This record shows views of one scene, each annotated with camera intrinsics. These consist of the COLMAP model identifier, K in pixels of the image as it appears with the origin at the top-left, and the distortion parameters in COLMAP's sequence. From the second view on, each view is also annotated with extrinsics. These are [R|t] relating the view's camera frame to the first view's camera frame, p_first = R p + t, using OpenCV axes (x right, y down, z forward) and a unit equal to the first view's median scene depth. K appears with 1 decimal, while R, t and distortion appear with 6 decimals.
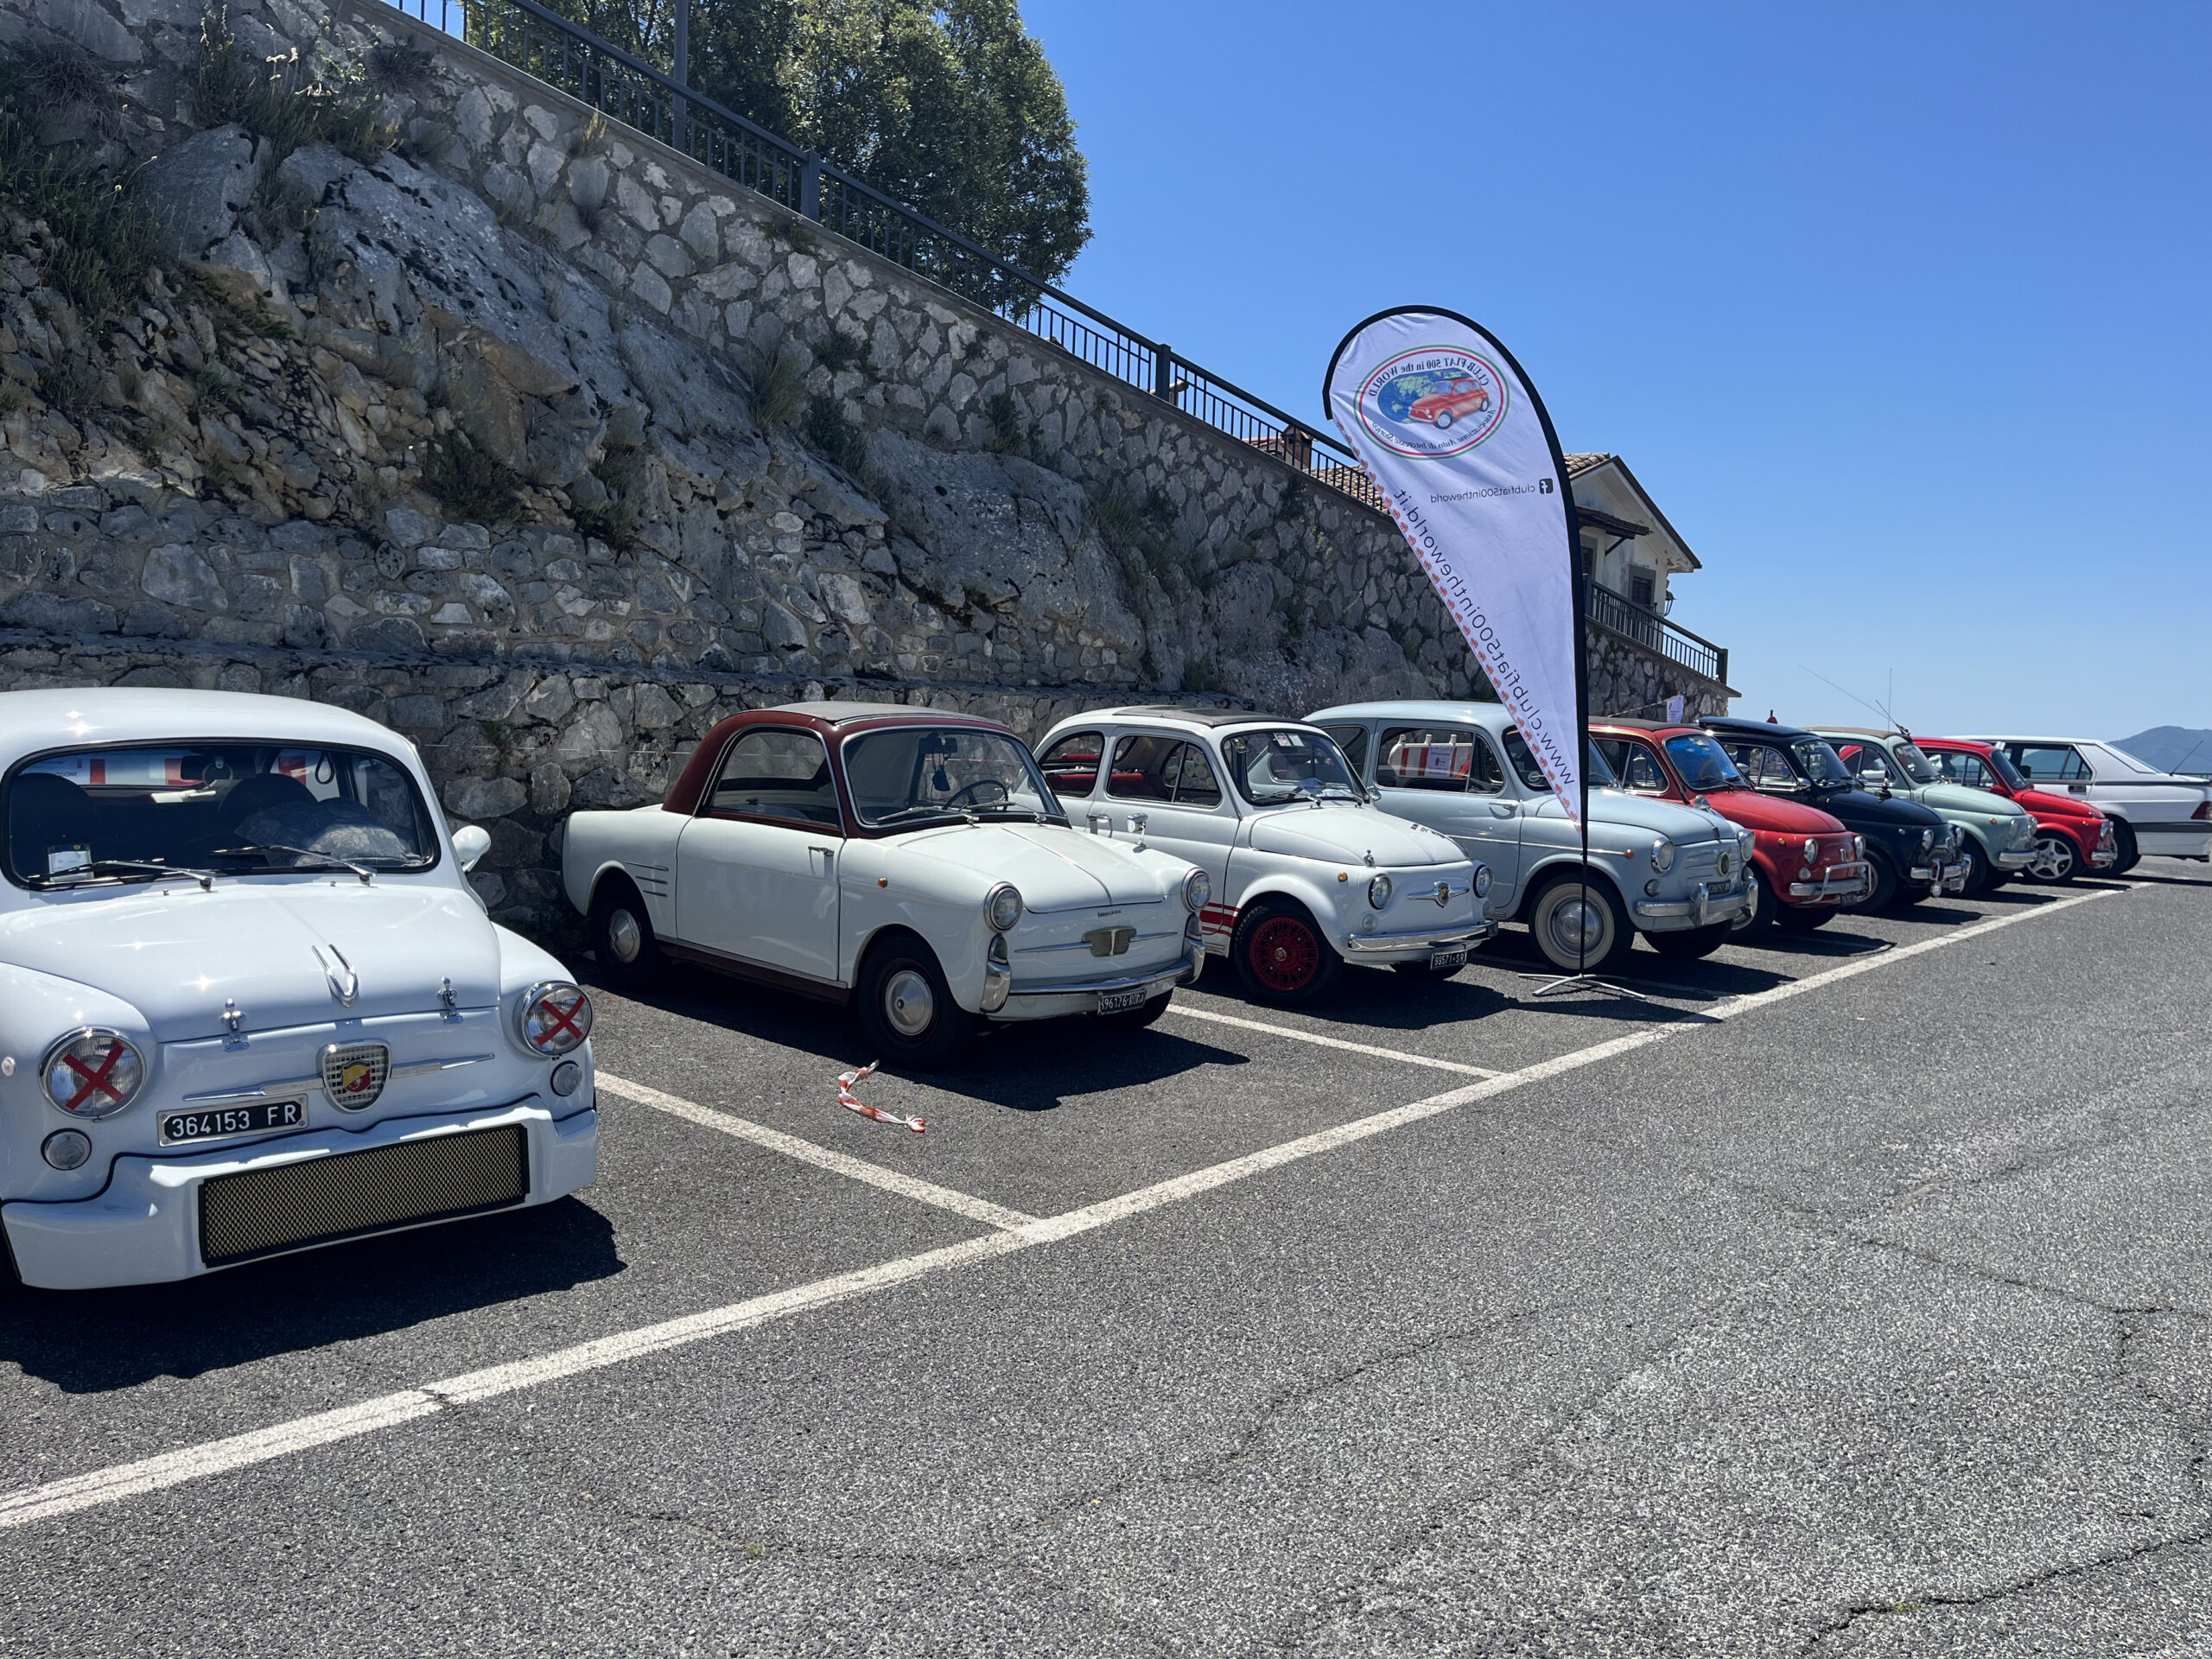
lens RADIAL K [[1695.5, 0, 1143.6], [0, 1695.5, 832.1], [0, 0, 1]] dist [0.051645, -0.066306]
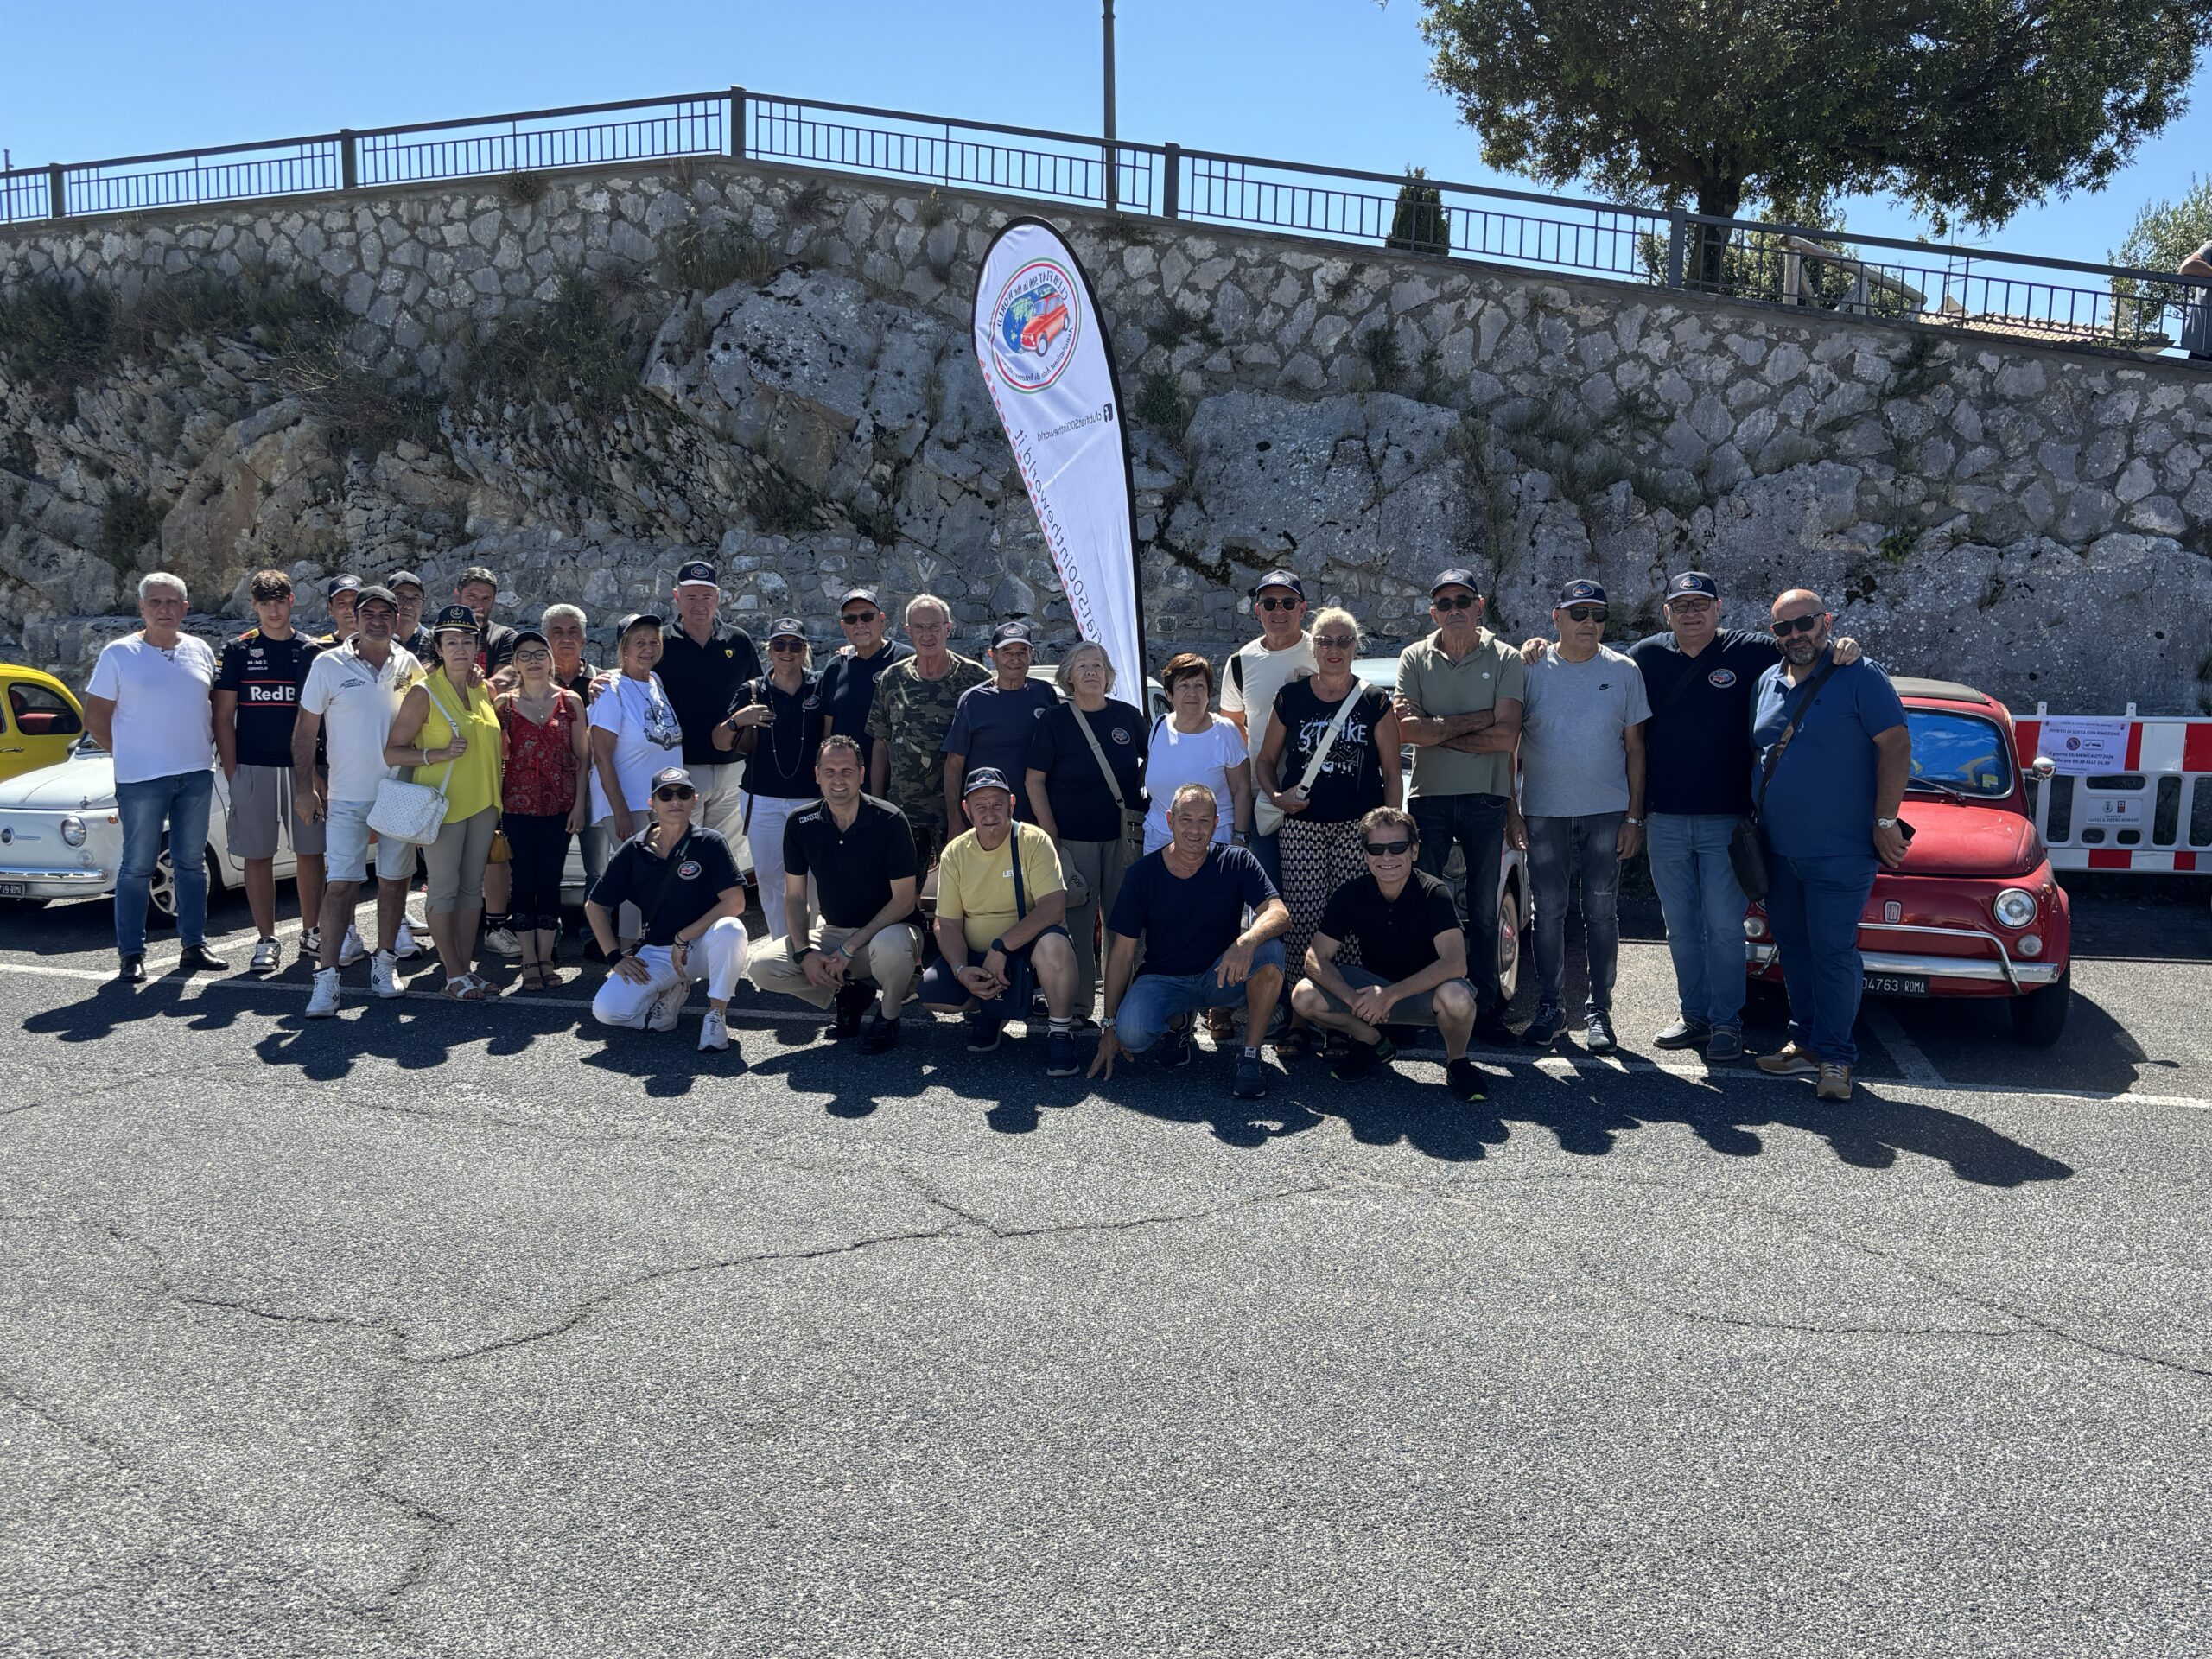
lens RADIAL K [[1951.9, 0, 1149.1], [0, 1951.9, 830.3], [0, 0, 1]] dist [0.026778, -0.022008]
pose [[0.415604, 0.057541, -0.907724, 0.970195], [-0.065113, 0.997318, 0.033408, -0.014542], [0.907212, 0.045220, 0.418237, 0.525867]]
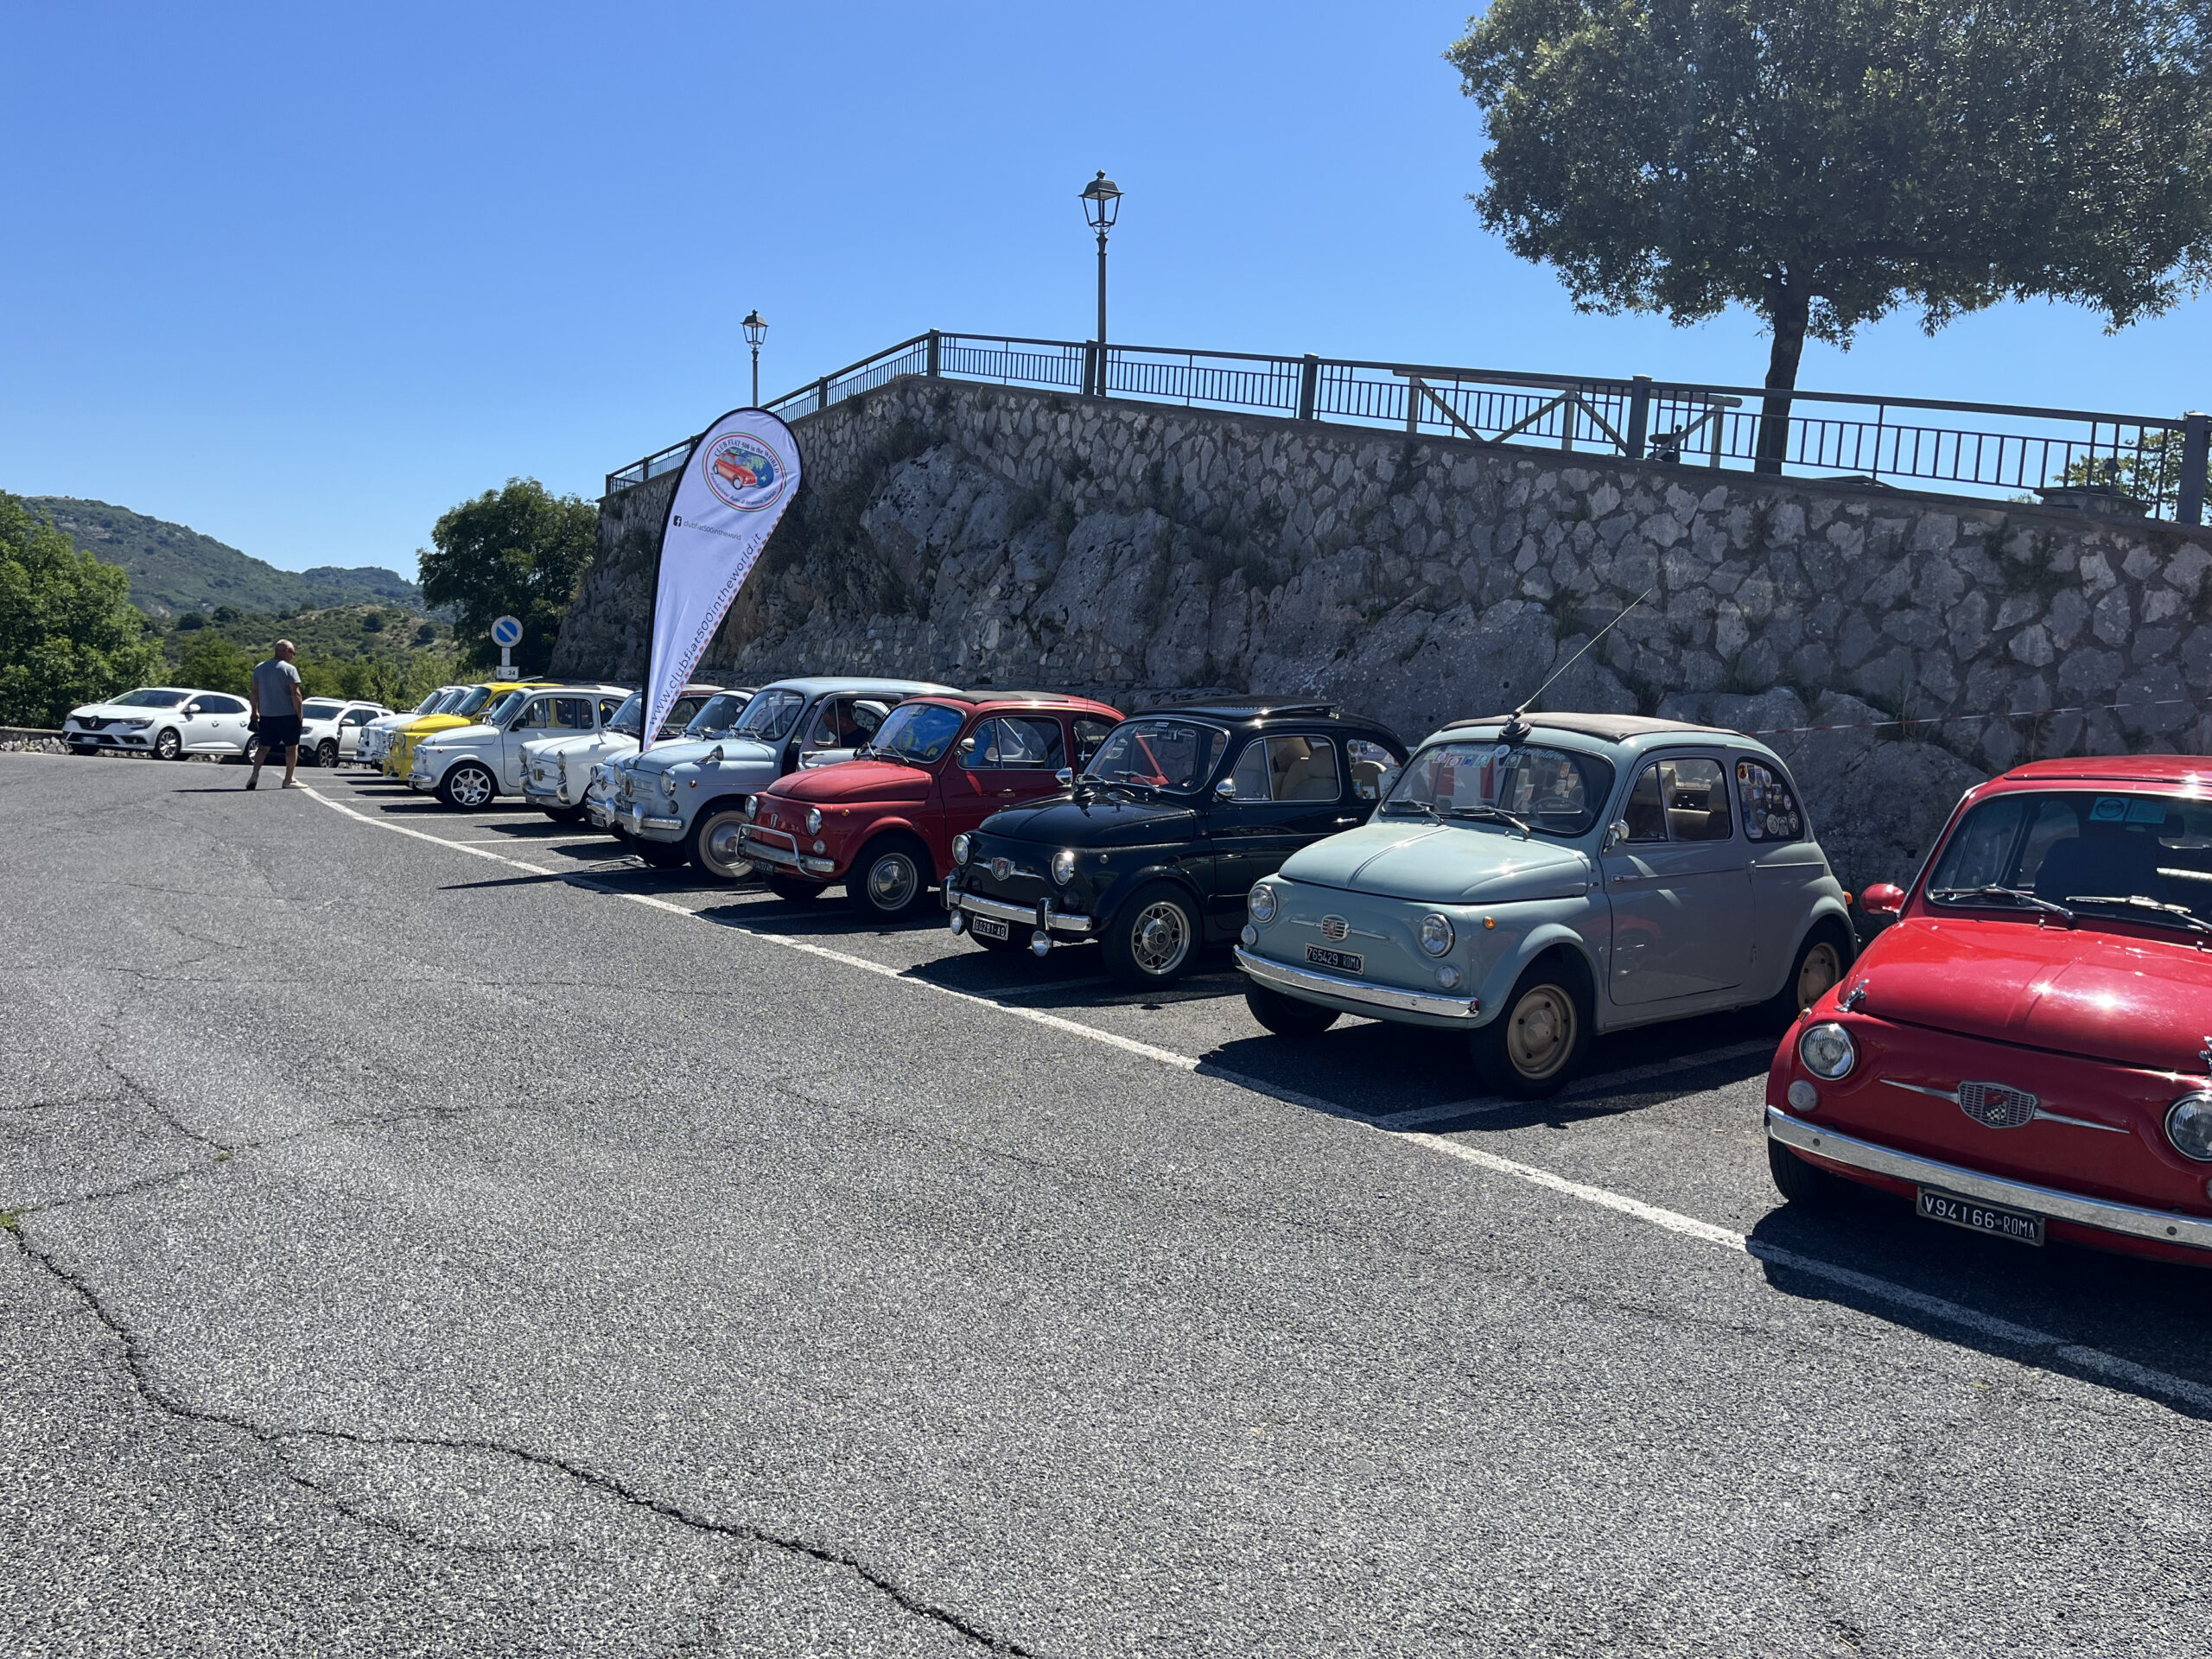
lens RADIAL K [[1695.5, 0, 1090.3], [0, 1695.5, 837.7], [0, 0, 1]] dist [0.051645, -0.066306]
pose [[-0.235230, 0.026736, -0.971572, 1.343960], [-0.128735, 0.989957, 0.058411, -0.053435], [0.963376, 0.138815, -0.229426, 1.477194]]
